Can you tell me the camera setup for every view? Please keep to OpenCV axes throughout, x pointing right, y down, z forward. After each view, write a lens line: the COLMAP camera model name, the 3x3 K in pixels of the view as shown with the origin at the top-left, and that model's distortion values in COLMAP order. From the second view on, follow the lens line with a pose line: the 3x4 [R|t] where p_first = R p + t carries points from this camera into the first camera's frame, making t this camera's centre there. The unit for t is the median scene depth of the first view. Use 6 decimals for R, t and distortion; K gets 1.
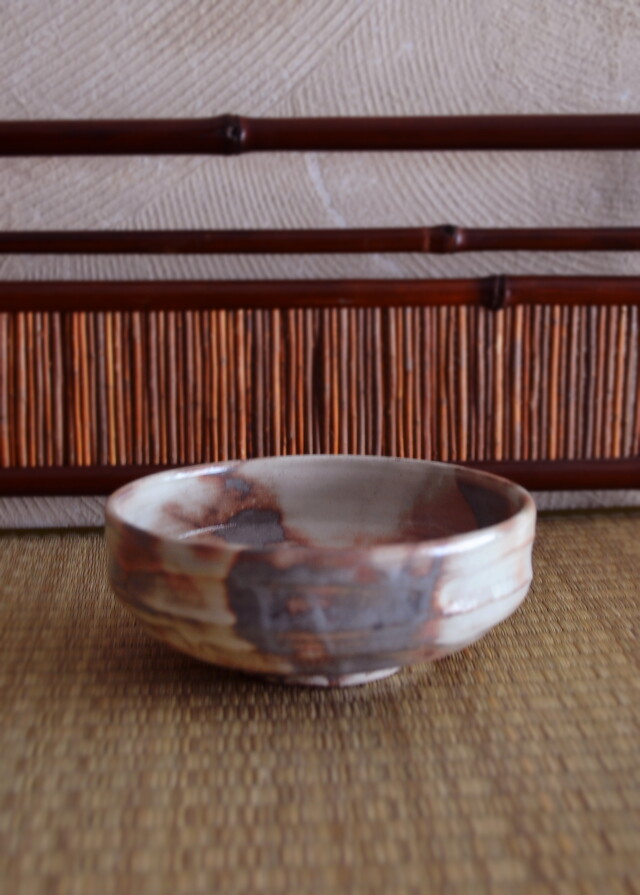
lens RADIAL K [[1491.5, 0, 308.5], [0, 1491.5, 451.2], [0, 0, 1]] dist [-0.007734, 0.000000]
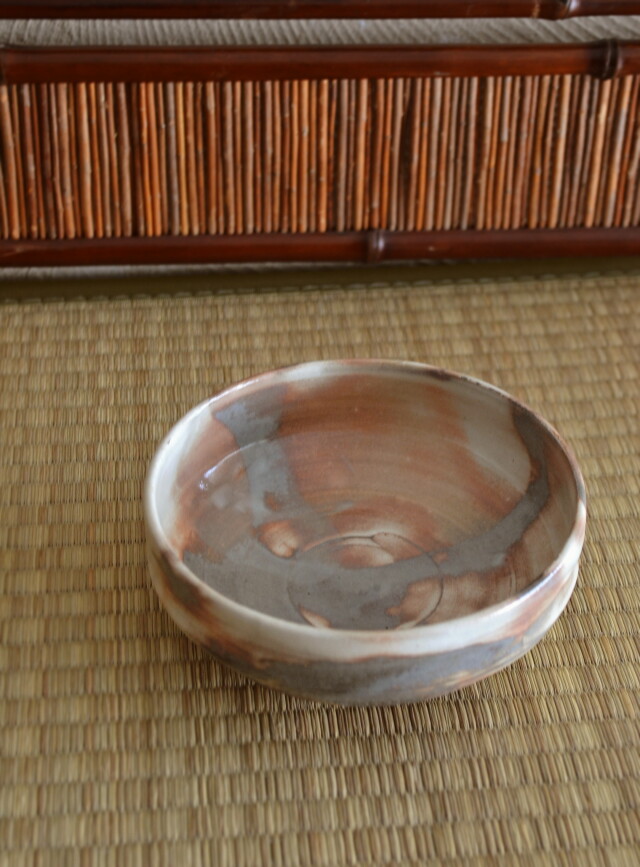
lens RADIAL K [[1607.3, 0, 321.4], [0, 1607.3, 434.4], [0, 0, 1]] dist [0.011670, 0.000000]
pose [[0.998607, -0.004400, 0.052582, -0.099422], [-0.019651, 0.893822, 0.447991, -0.337271], [-0.048970, -0.448400, 0.892490, 0.030542]]
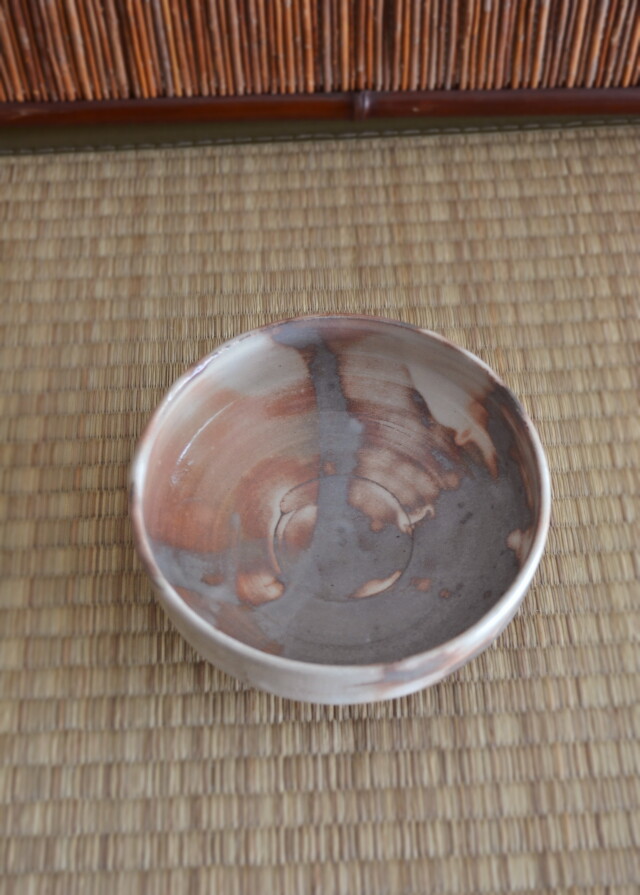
lens RADIAL K [[1223.8, 0, 334.9], [0, 1223.8, 463.2], [0, 0, 1]] dist [-0.038717, 0.000000]
pose [[0.999863, 0.007752, -0.014619, -0.014160], [0.005666, 0.669666, 0.742641, -0.430068], [0.015547, -0.742622, 0.669530, 0.280159]]
